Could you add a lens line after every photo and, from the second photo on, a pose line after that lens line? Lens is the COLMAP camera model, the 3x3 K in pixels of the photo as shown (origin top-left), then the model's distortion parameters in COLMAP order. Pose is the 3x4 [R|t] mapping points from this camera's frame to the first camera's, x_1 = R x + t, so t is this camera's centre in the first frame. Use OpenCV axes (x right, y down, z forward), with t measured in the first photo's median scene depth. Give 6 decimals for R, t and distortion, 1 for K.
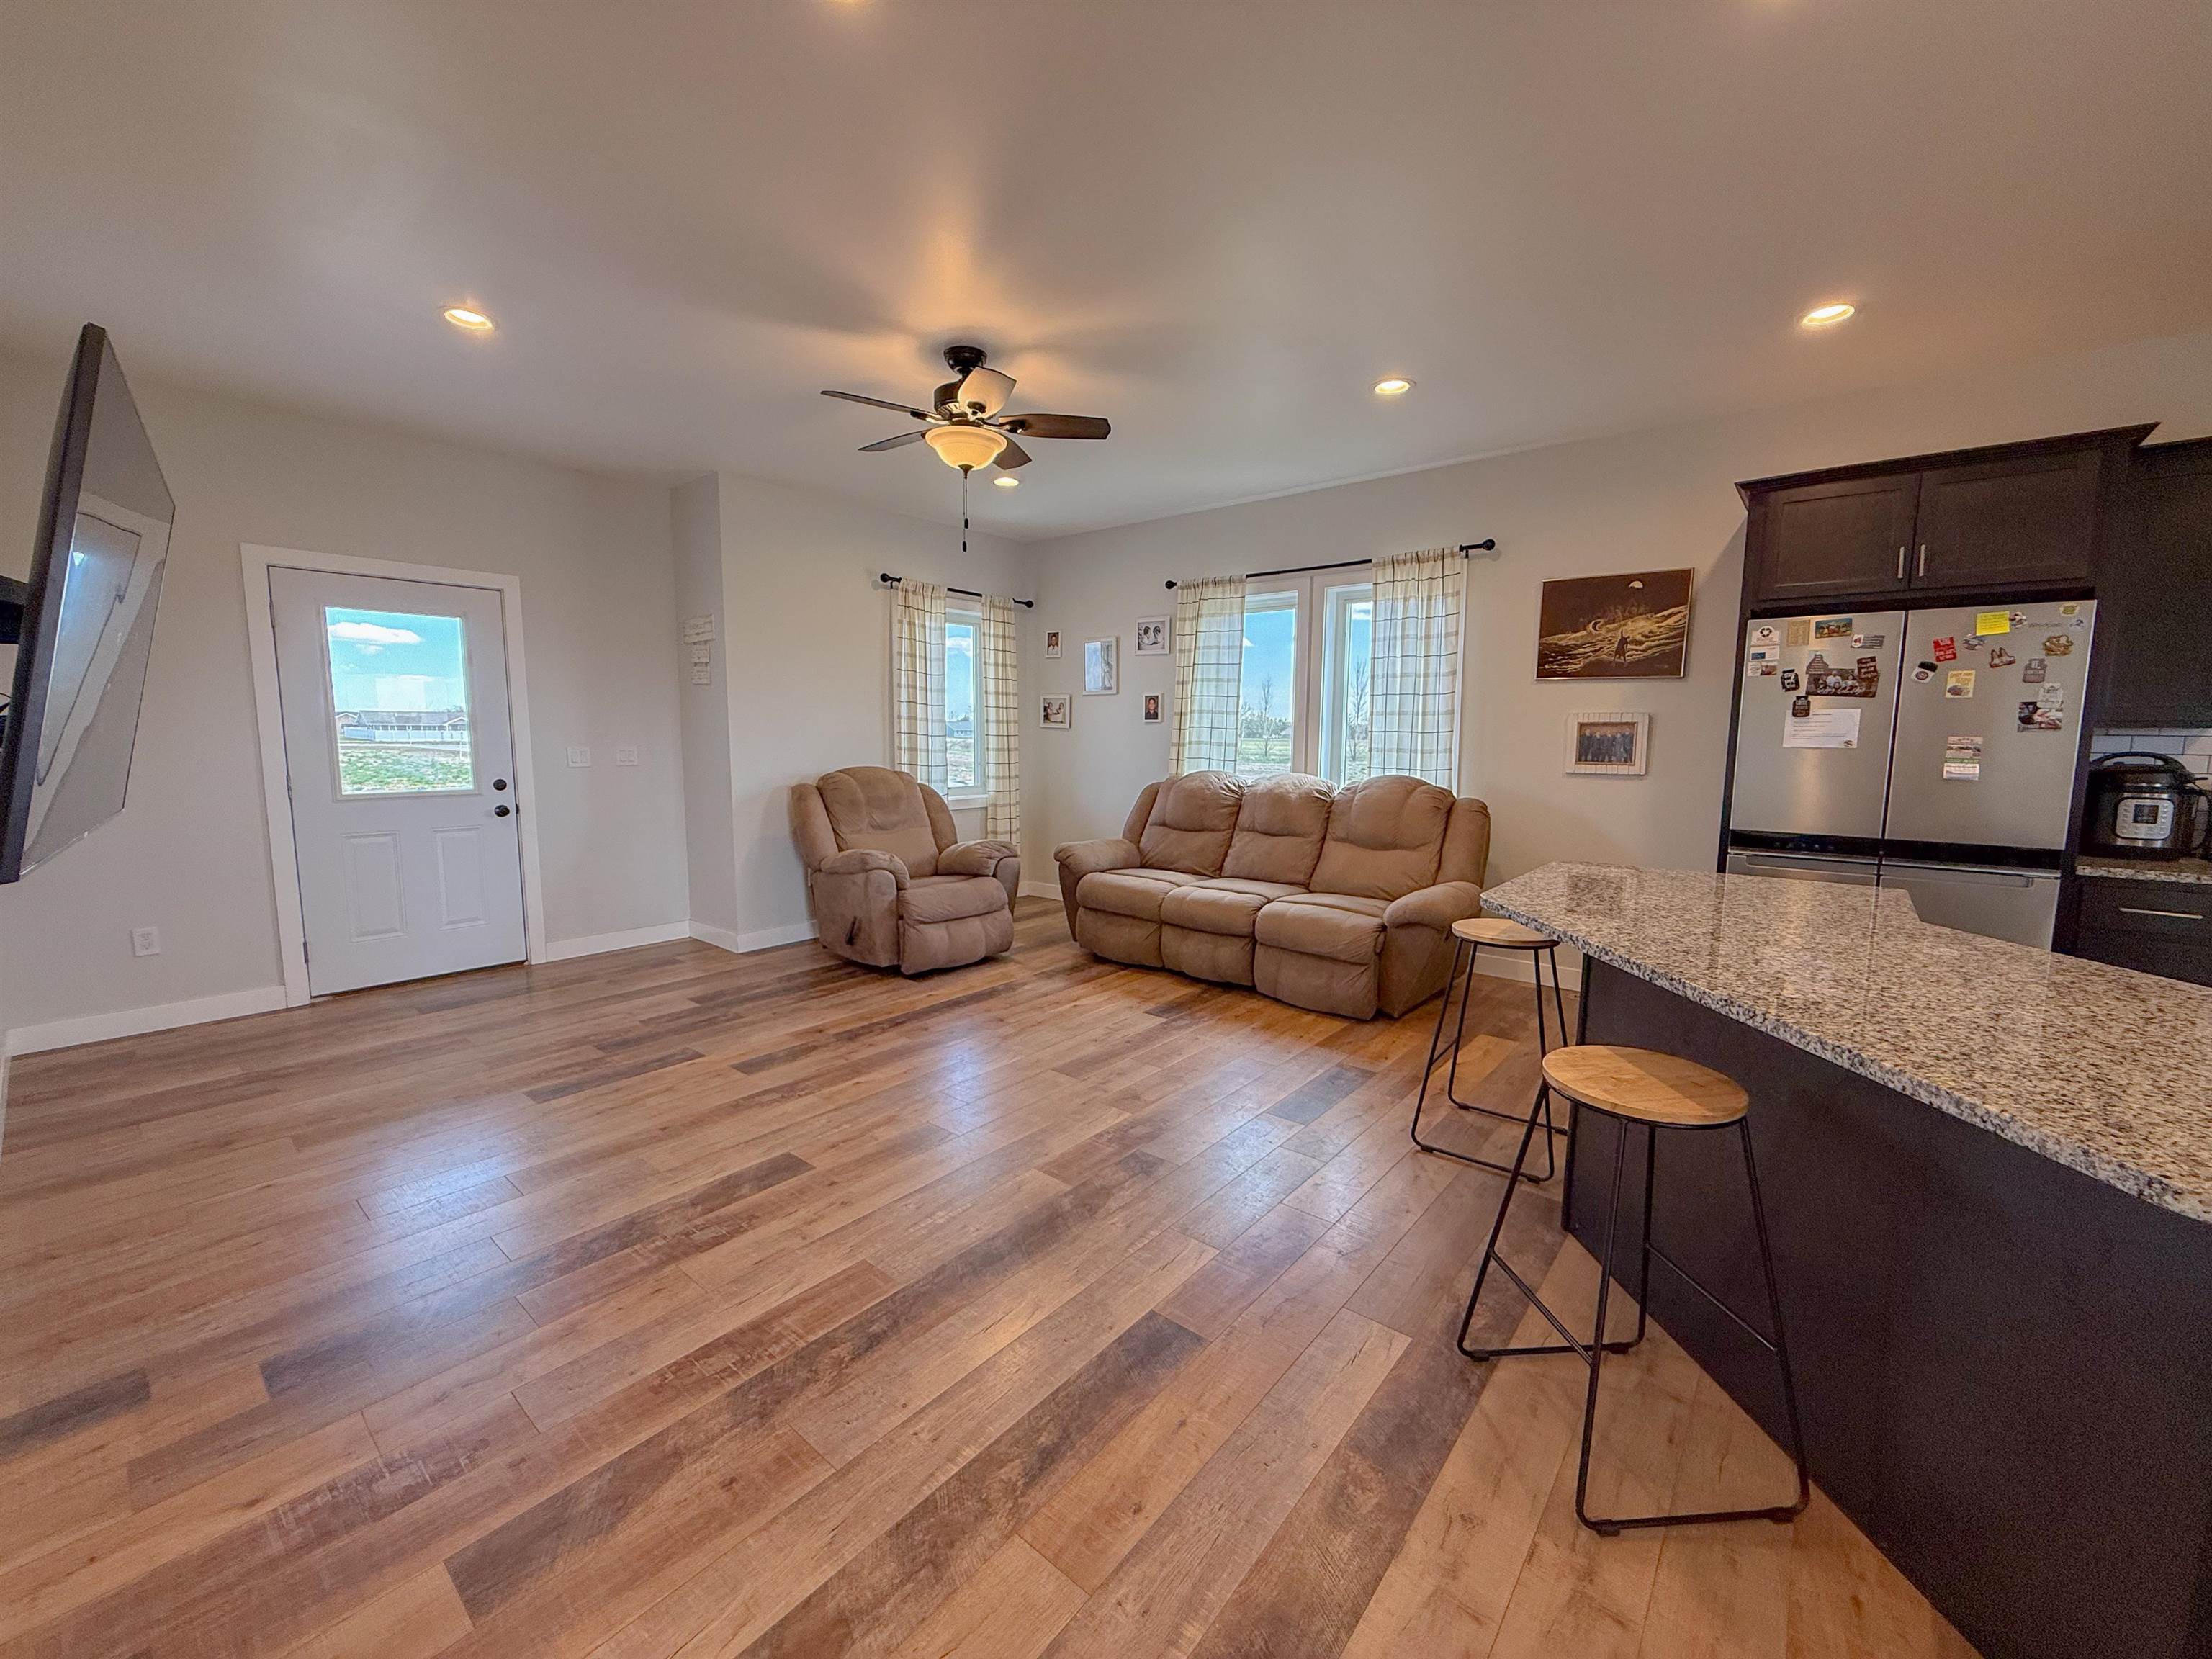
lens RADIAL K [[879.0, 0, 1104.0], [0, 879.0, 828.3], [0, 0, 1]] dist [0.000603, 0.001147]
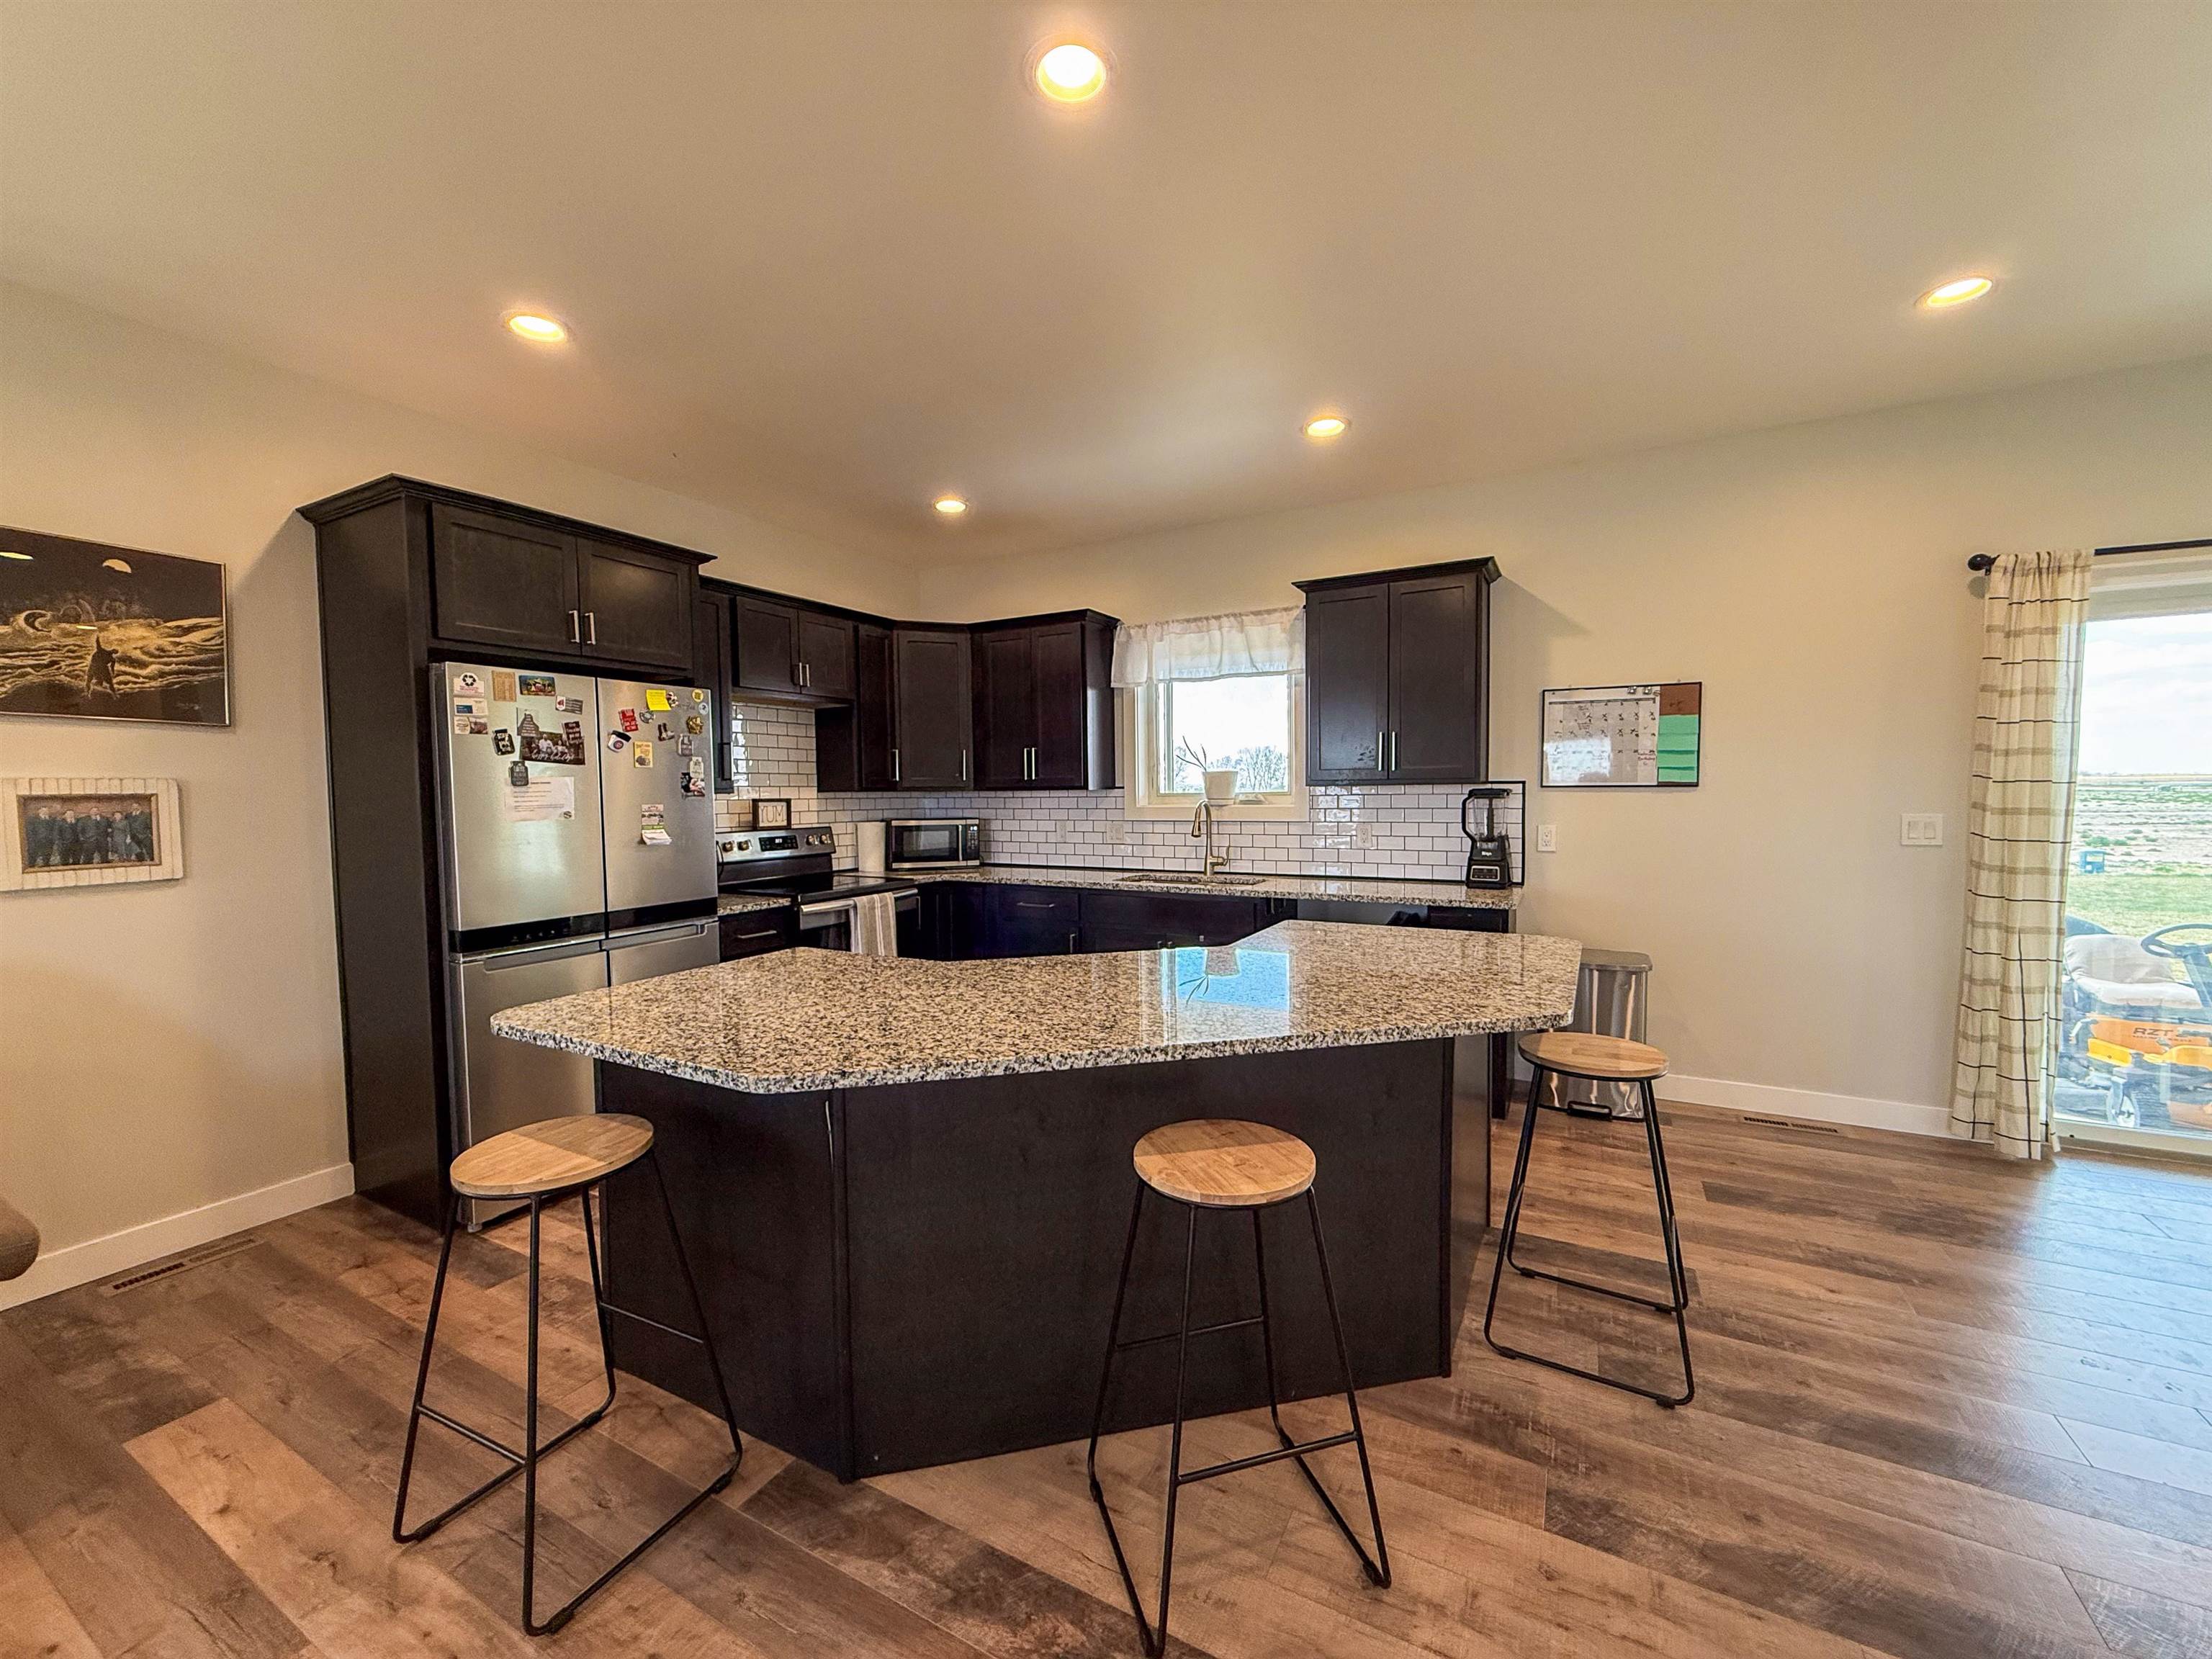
lens RADIAL K [[879.0, 0, 1102.2], [0, 879.0, 832.3], [0, 0, 1]] dist [0.000603, 0.001147]
pose [[-0.186895, -0.051491, 0.981030, -0.114527], [0.122663, 0.989587, 0.075309, -0.060296], [-0.974692, 0.134411, -0.178633, 0.477565]]
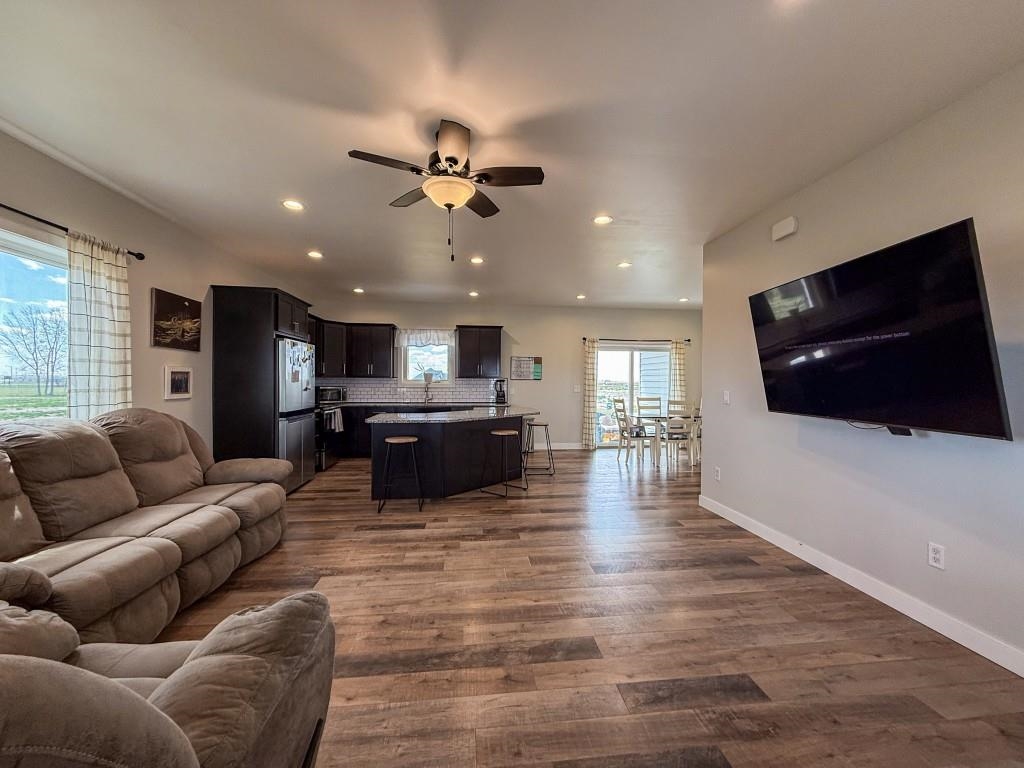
lens RADIAL K [[406.9, 0, 519.6], [0, 406.9, 386.4], [0, 0, 1]] dist [0.000603, 0.001147]
pose [[-0.725579, -0.017683, 0.687911, -0.583732], [0.068334, 0.992877, 0.097597, -0.127322], [-0.684737, 0.117822, -0.719203, 1.162763]]
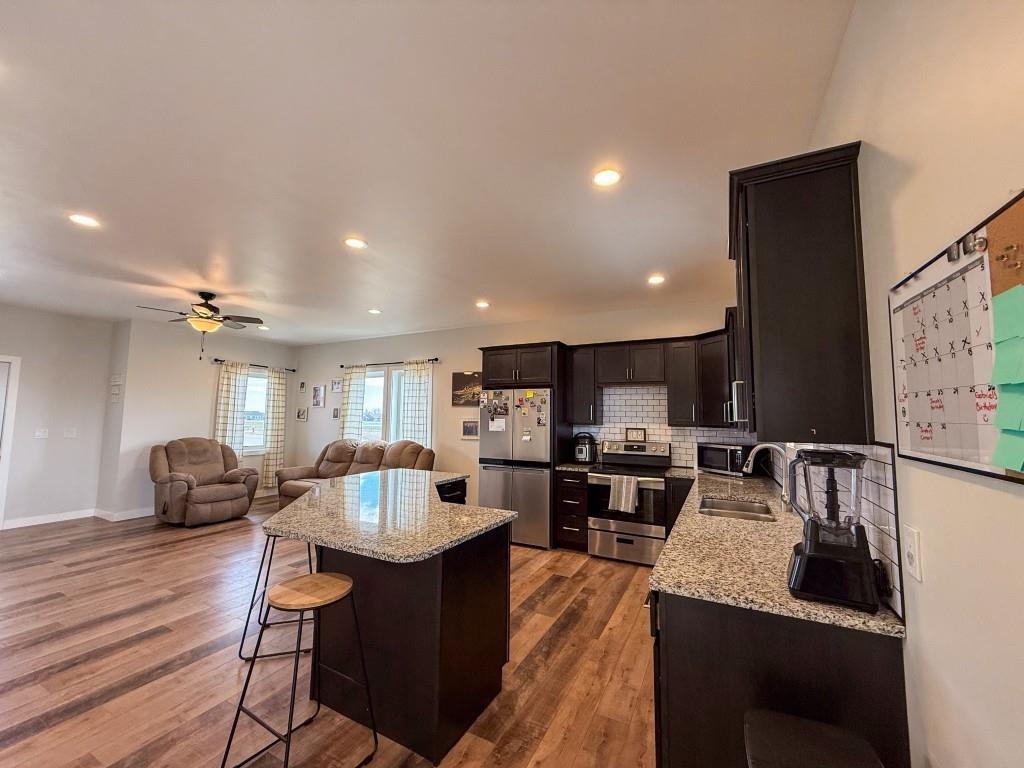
lens RADIAL K [[406.9, 0, 509.9], [0, 406.9, 382.9], [0, 0, 1]] dist [0.000603, 0.001147]
pose [[0.977367, 0.023742, 0.210215, 0.424380], [0.017988, 0.980757, -0.194401, 0.018719], [-0.210785, 0.193782, 0.958133, -0.340938]]
